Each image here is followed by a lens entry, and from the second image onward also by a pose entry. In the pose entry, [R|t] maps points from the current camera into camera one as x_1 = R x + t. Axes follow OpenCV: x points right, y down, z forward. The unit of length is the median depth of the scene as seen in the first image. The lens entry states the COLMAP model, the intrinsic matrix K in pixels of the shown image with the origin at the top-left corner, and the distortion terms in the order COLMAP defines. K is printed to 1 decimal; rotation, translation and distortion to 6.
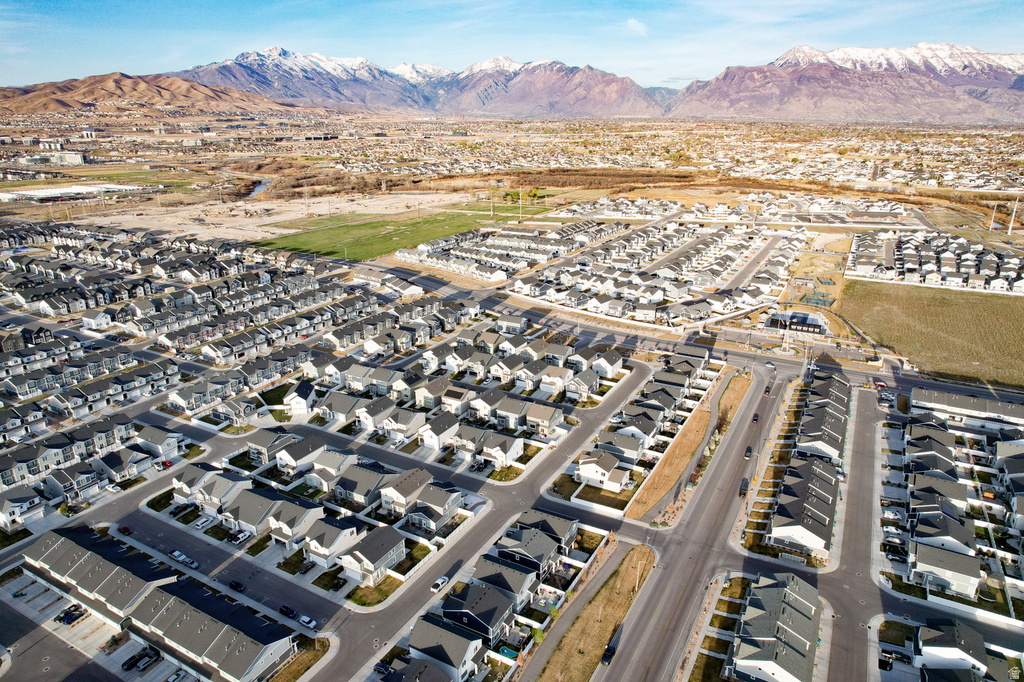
lens RADIAL K [[651.9, 0, 514.2], [0, 651.9, 341.3], [0, 0, 1]] dist [-0.075027, 0.066529]
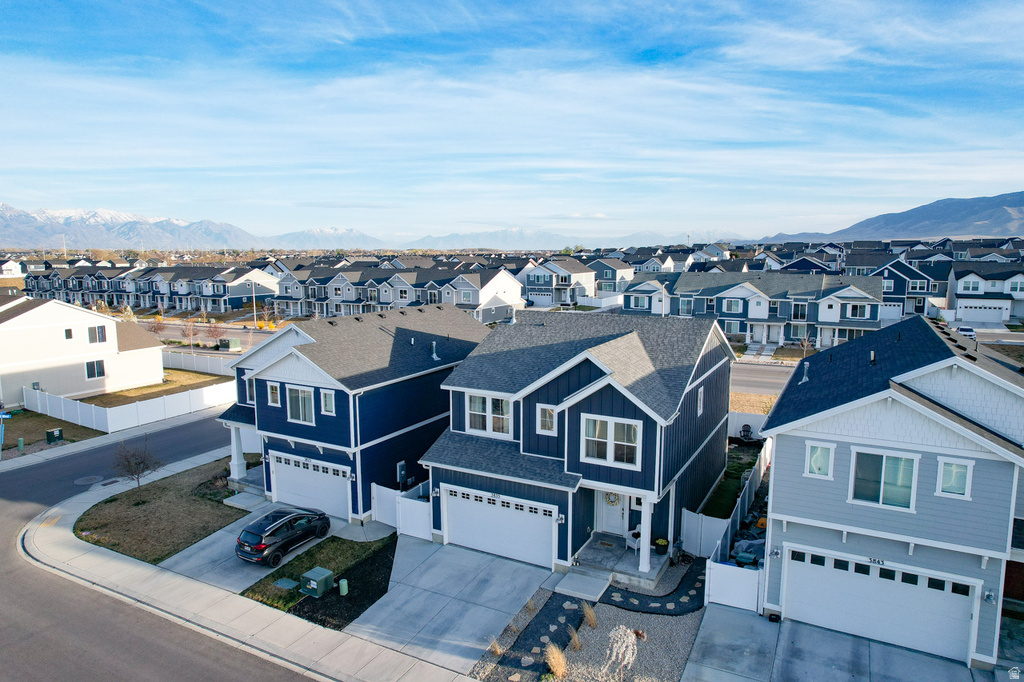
lens RADIAL K [[651.9, 0, 510.3], [0, 651.9, 338.4], [0, 0, 1]] dist [-0.075027, 0.066529]
pose [[-0.013197, -0.130271, 0.991391, -0.072835], [0.327045, 0.936382, 0.127396, 0.134801], [-0.944917, 0.325911, 0.030247, 0.491617]]
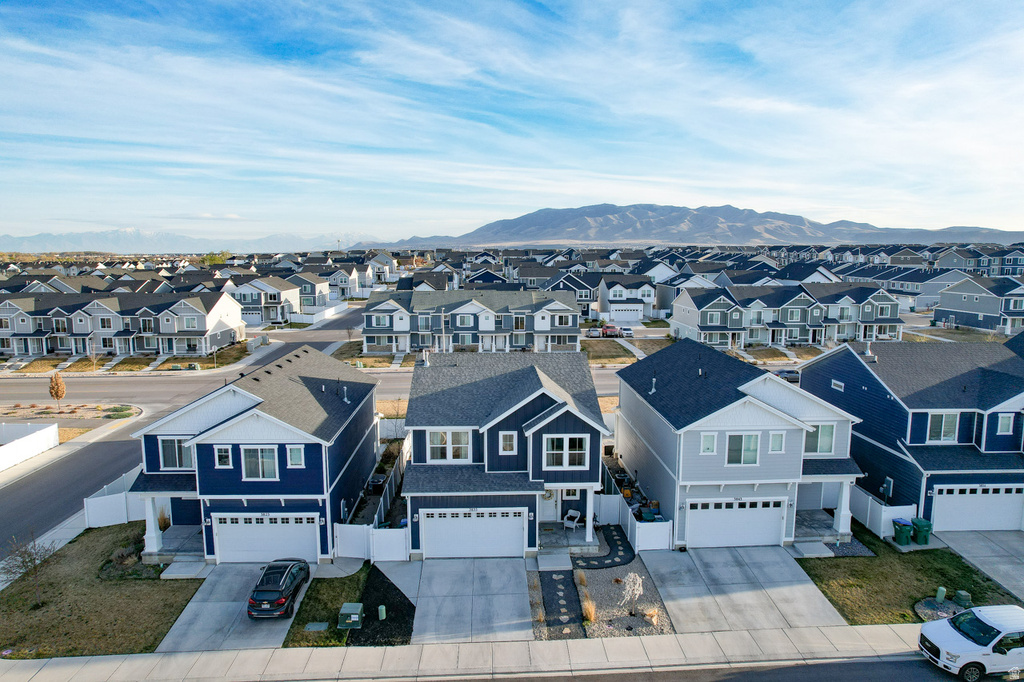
lens RADIAL K [[651.9, 0, 511.1], [0, 651.9, 348.7], [0, 0, 1]] dist [-0.075027, 0.066529]
pose [[-0.524238, -0.121631, 0.842841, -0.078920], [0.277873, 0.911140, 0.304321, 0.114331], [-0.804960, 0.393739, -0.443856, 0.526916]]
